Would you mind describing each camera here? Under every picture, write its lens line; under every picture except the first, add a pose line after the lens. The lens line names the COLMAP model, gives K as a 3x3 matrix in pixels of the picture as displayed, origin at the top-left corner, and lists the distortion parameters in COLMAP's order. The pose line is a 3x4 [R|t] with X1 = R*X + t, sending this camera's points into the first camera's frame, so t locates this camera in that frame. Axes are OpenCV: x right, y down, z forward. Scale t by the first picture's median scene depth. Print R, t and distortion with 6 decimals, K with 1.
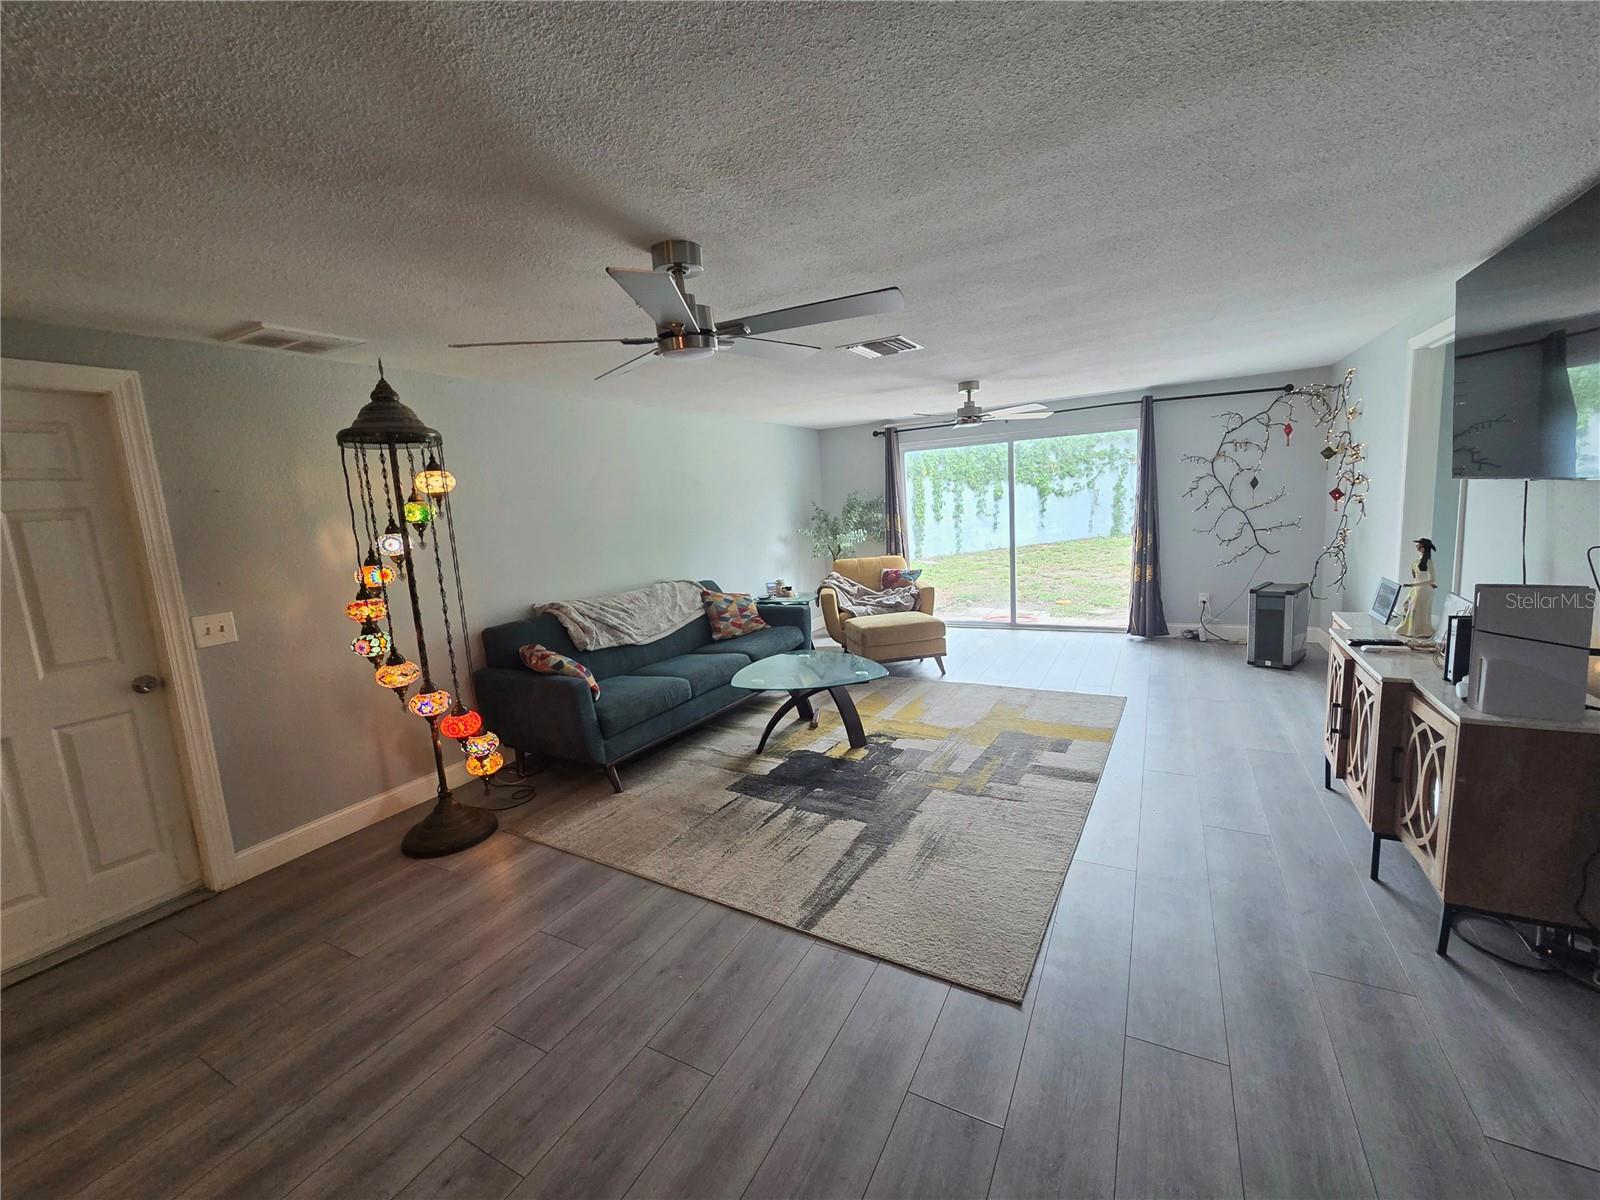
lens RADIAL K [[663.5, 0, 791.3], [0, 663.5, 596.5], [0, 0, 1]] dist [0.003085, 0.000406]
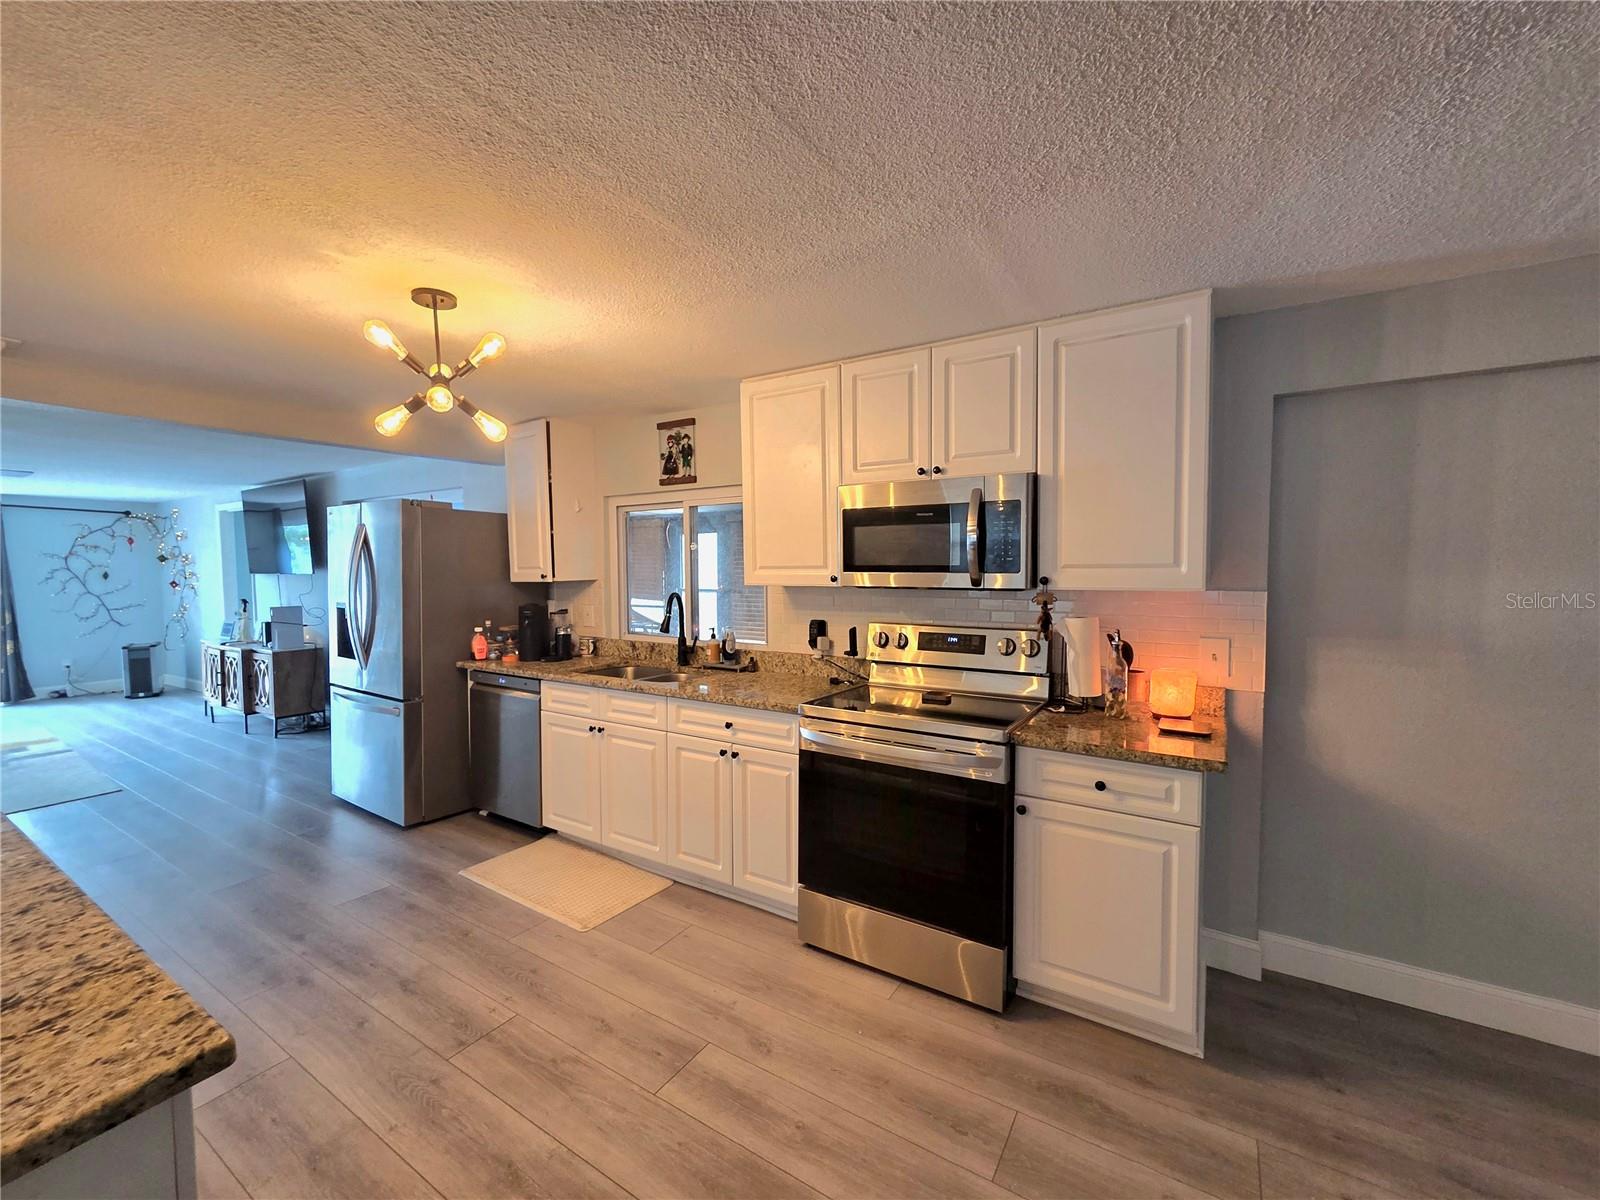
lens RADIAL K [[663.5, 0, 794.2], [0, 663.5, 597.1], [0, 0, 1]] dist [0.003085, 0.000406]
pose [[0.067000, 0.016305, 0.997620, -0.677555], [0.147473, 0.988723, -0.026064, 0.138538], [-0.986794, 0.148868, 0.063840, -0.572777]]
